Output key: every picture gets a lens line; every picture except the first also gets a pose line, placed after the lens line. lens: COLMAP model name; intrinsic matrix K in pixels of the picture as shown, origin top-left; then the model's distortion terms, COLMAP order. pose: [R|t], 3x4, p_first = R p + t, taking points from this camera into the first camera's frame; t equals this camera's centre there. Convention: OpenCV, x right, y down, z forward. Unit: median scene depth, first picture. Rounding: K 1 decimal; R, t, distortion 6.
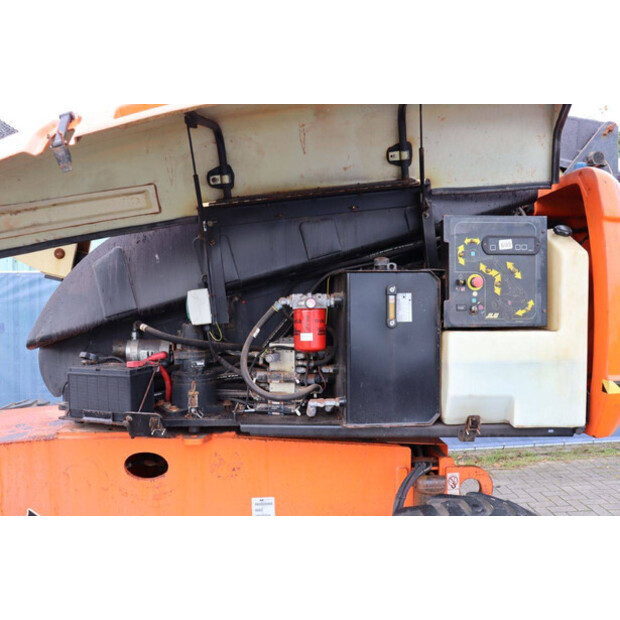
lens RADIAL K [[546.1, 0, 310.0], [0, 546.1, 310.0], [0, 0, 1]] dist [-0.118737, 0.003858]
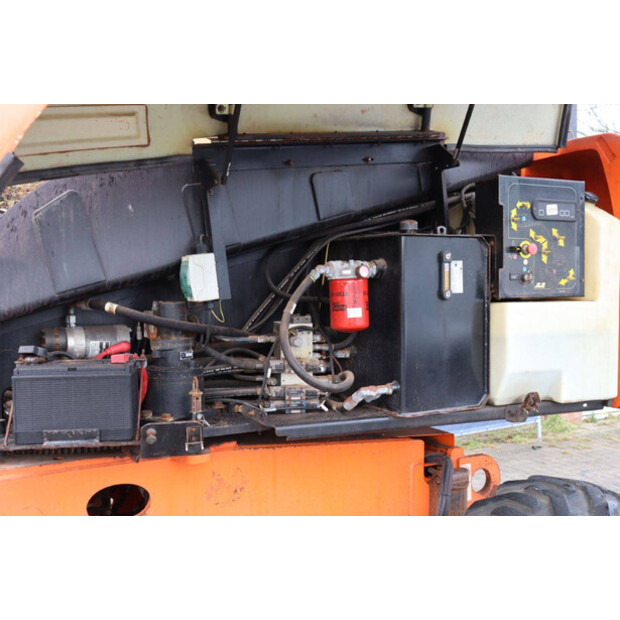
lens RADIAL K [[702.2, 0, 310.0], [0, 702.2, 310.0], [0, 0, 1]] dist [-0.035506, 0.011034]
pose [[0.901427, -0.018802, 0.432523, -0.492371], [0.012472, 0.999770, 0.017468, 0.024207], [-0.432752, -0.010352, 0.901454, 0.066292]]
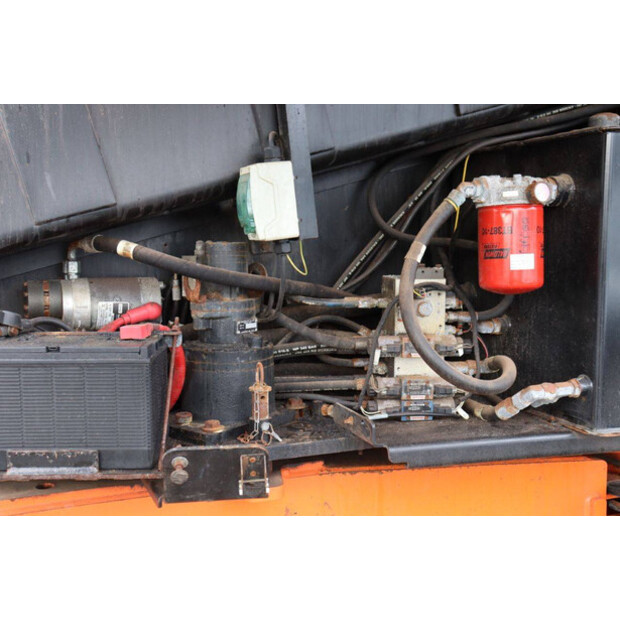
lens RADIAL K [[739.3, 0, 310.0], [0, 739.3, 310.0], [0, 0, 1]] dist [-0.045506, 0.271050]
pose [[0.944522, -0.026579, 0.327370, -0.383086], [0.002561, 0.997286, 0.073578, 0.040392], [-0.328438, -0.068658, 0.942027, 0.400074]]
